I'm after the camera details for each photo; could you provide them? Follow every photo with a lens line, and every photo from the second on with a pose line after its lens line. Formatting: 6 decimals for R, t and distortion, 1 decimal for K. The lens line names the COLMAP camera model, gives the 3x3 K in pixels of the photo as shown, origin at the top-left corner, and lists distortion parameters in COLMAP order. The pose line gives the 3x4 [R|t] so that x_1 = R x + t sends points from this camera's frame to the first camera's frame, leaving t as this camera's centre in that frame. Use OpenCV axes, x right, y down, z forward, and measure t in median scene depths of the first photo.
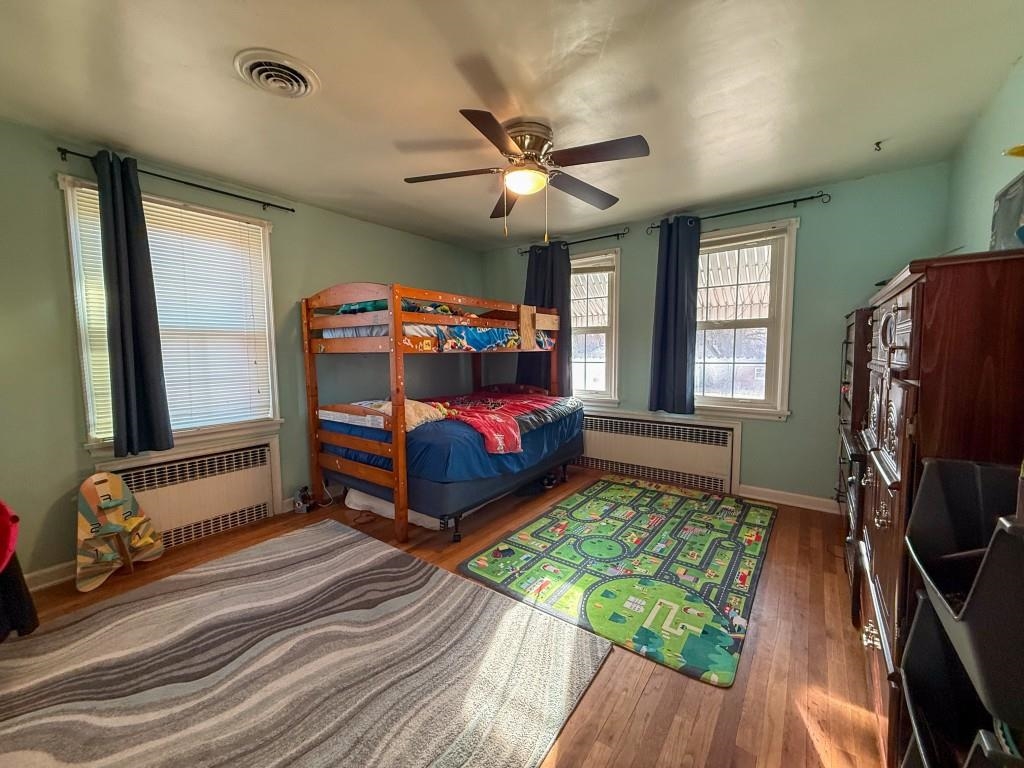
lens RADIAL K [[408.1, 0, 510.3], [0, 408.1, 383.9], [0, 0, 1]] dist [0.000295, 0.000498]
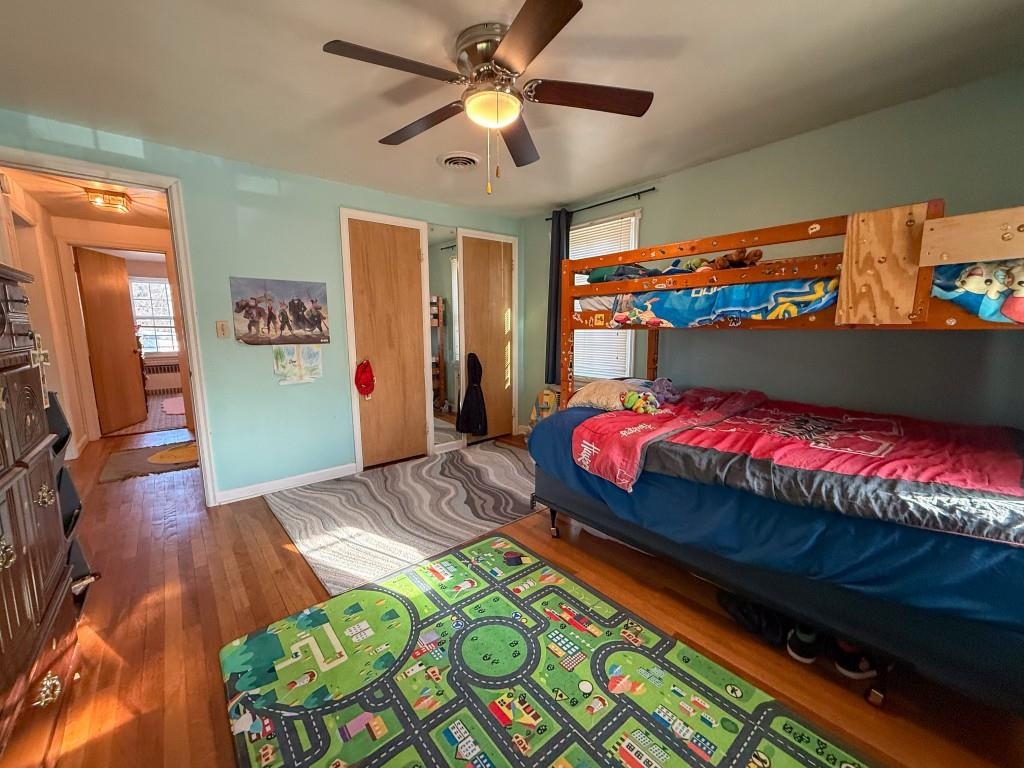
lens RADIAL K [[408.1, 0, 510.9], [0, 408.1, 383.4], [0, 0, 1]] dist [0.000295, 0.000498]
pose [[-0.230238, 0.148311, -0.961766, 0.831697], [-0.068994, 0.983343, 0.168155, -0.114517], [0.970685, 0.105072, -0.216170, 1.224765]]
